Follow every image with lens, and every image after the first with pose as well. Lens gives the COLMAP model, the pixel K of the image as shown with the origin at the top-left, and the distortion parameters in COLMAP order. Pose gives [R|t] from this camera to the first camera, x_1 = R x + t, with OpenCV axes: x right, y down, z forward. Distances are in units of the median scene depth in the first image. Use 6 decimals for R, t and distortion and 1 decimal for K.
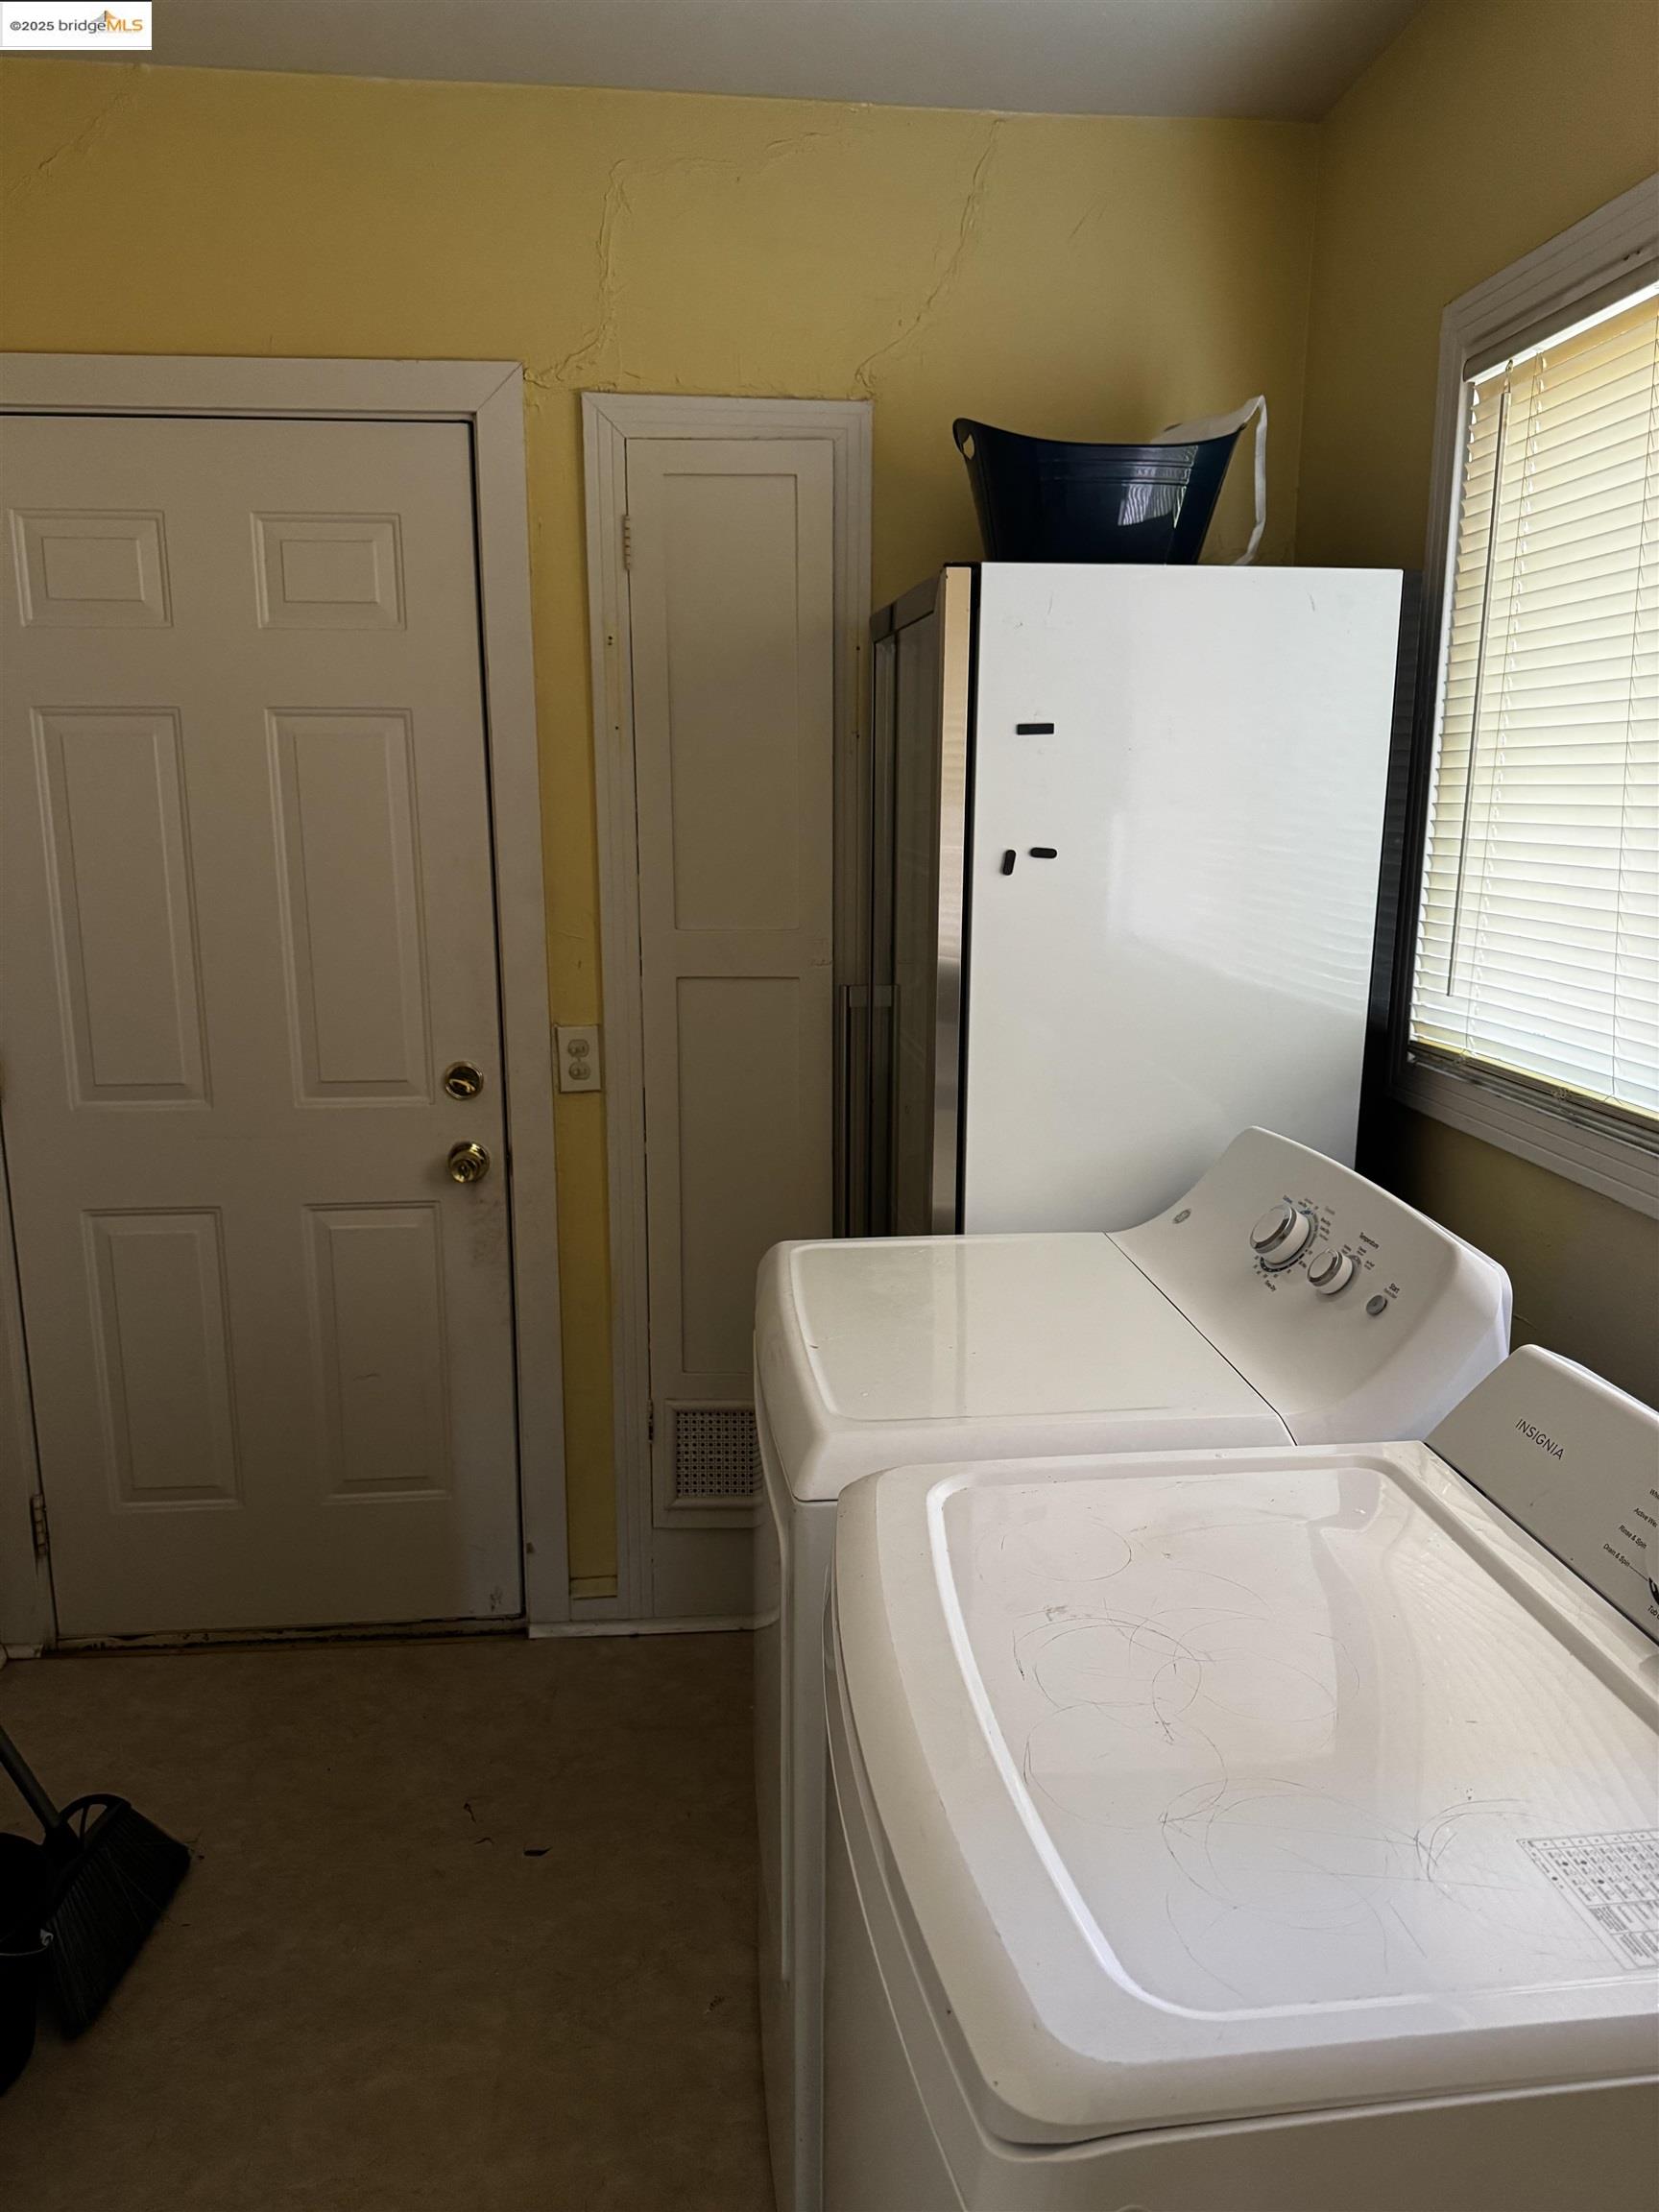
lens RADIAL K [[1502.3, 0, 829.5], [0, 1502.3, 1106.0], [0, 0, 1]] dist [-0.000882, -0.003287]
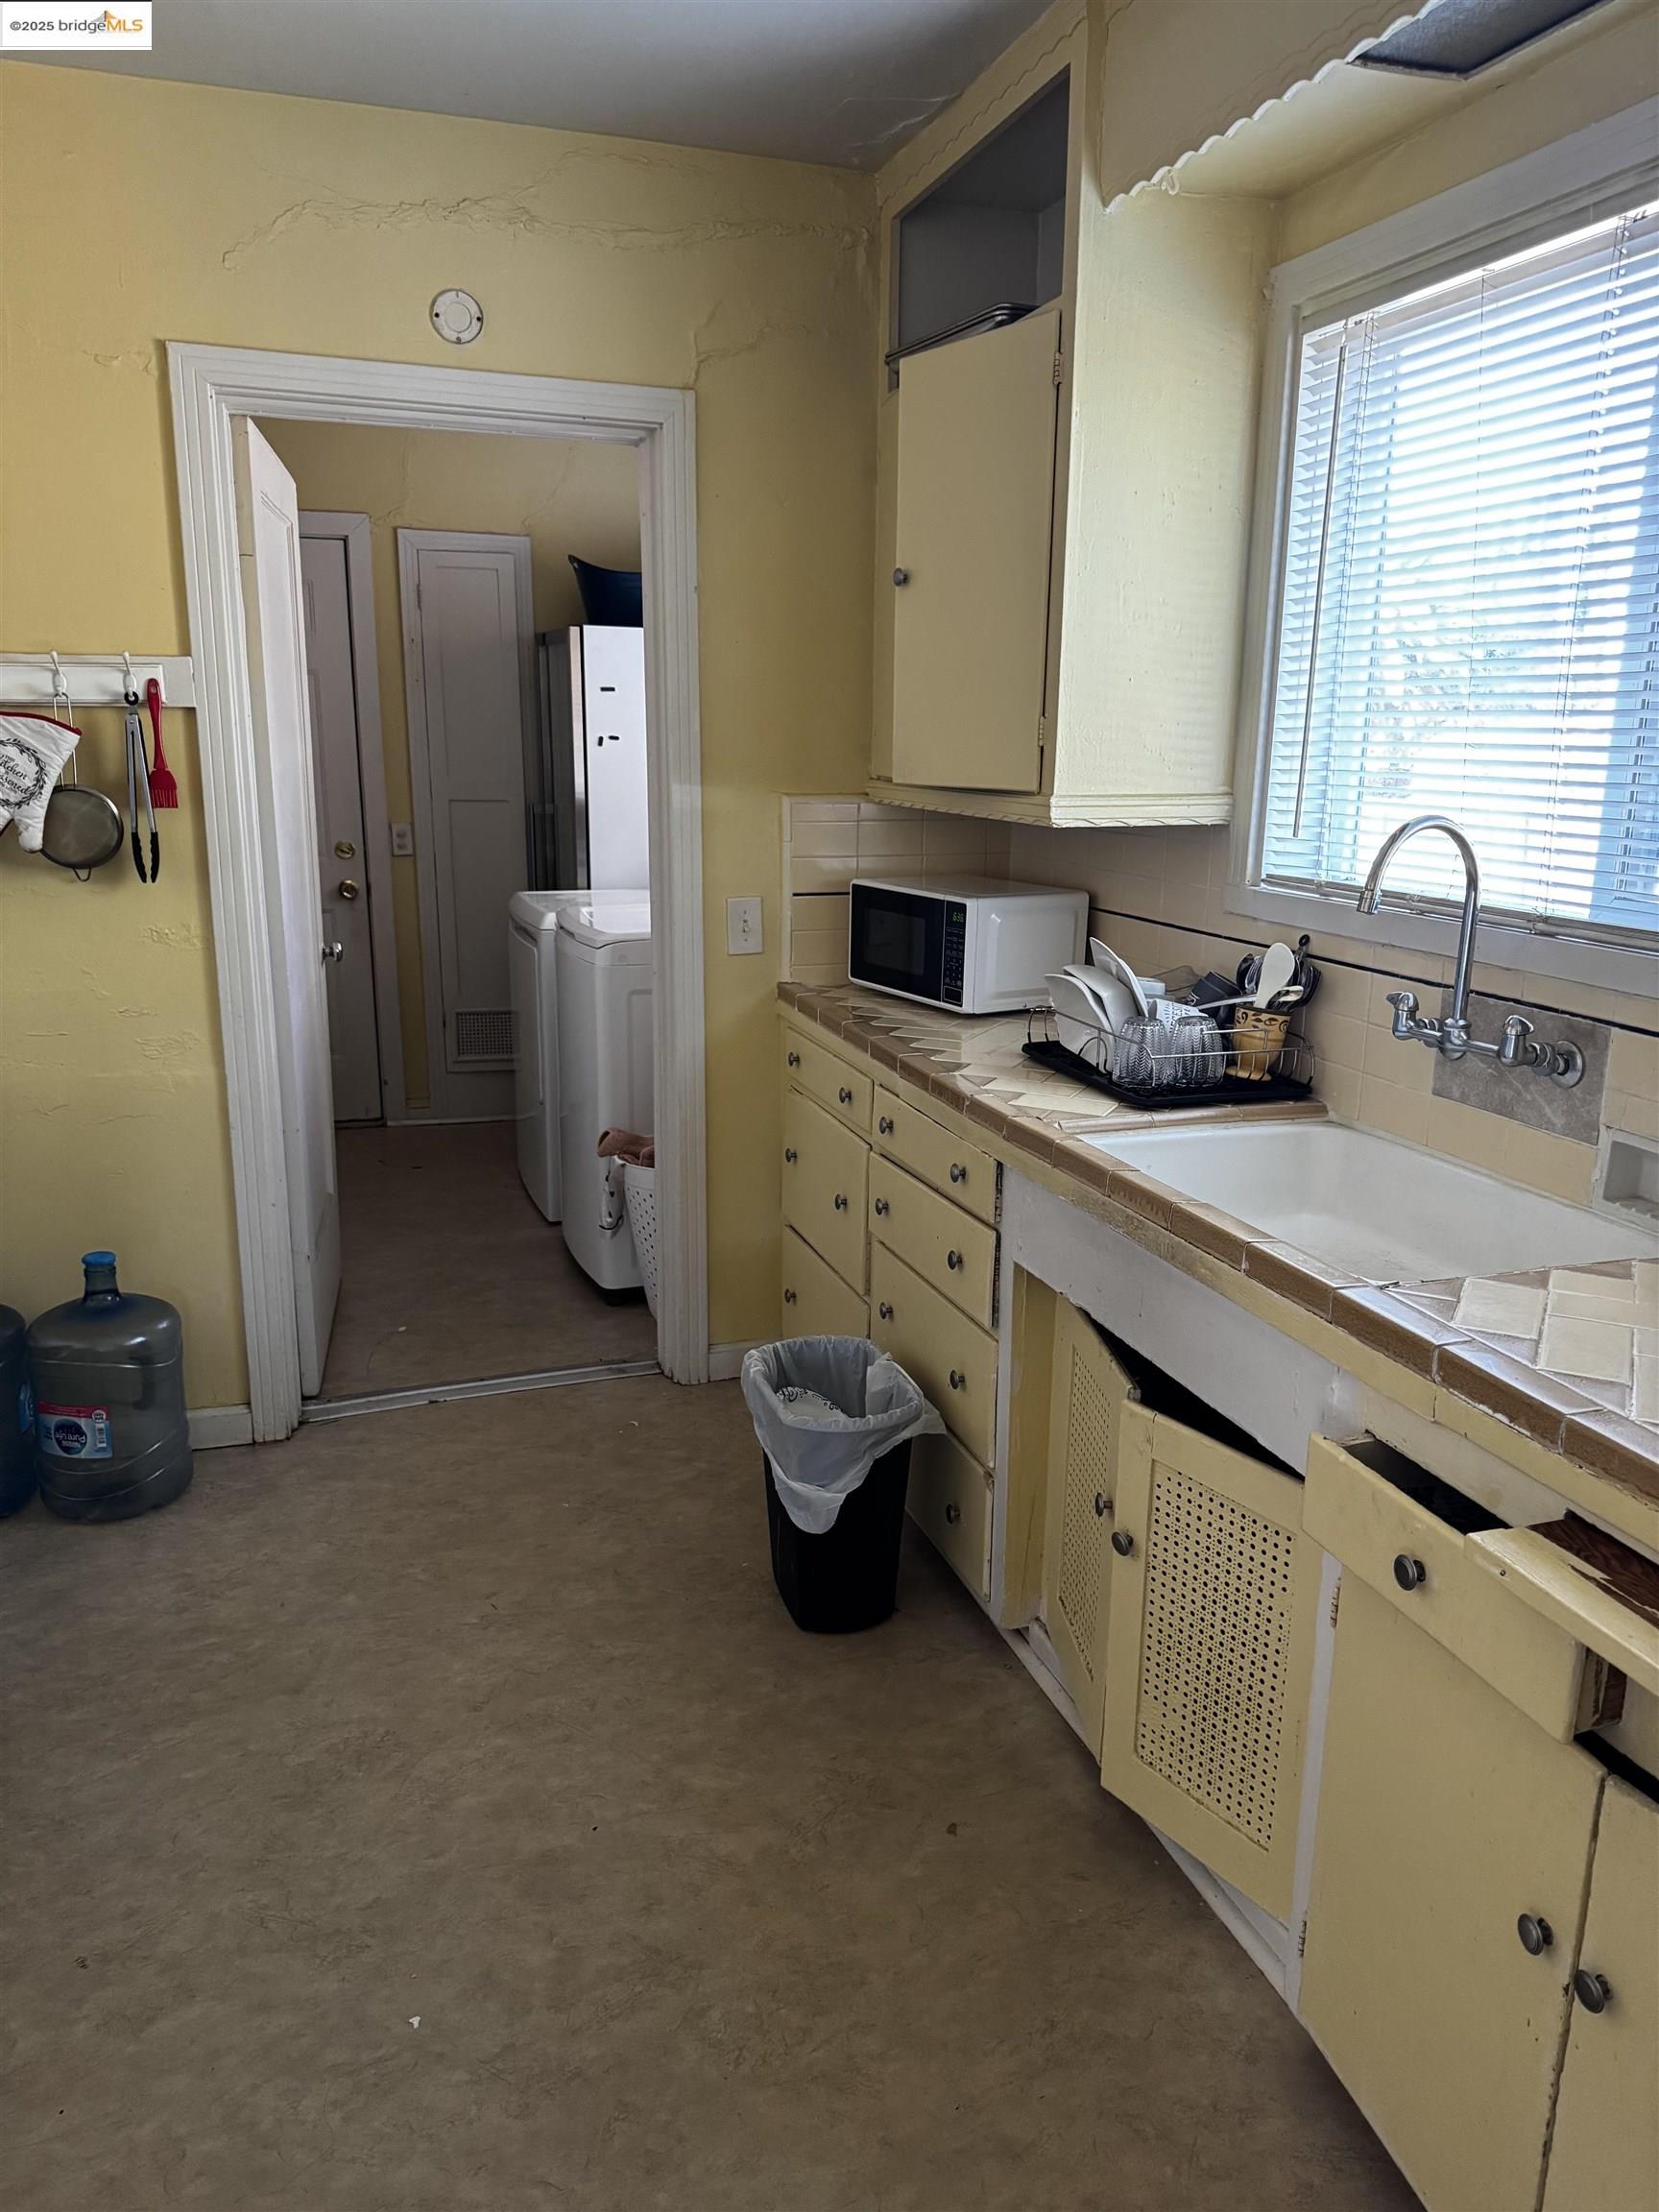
lens RADIAL K [[1537.5, 0, 882.5], [0, 1537.5, 1098.4], [0, 0, 1]] dist [0.073610, -0.000506]
pose [[0.963110, -0.048606, 0.264683, -0.120946], [0.042811, 0.998701, 0.027623, 0.325703], [-0.265682, -0.015272, 0.963940, -1.391994]]
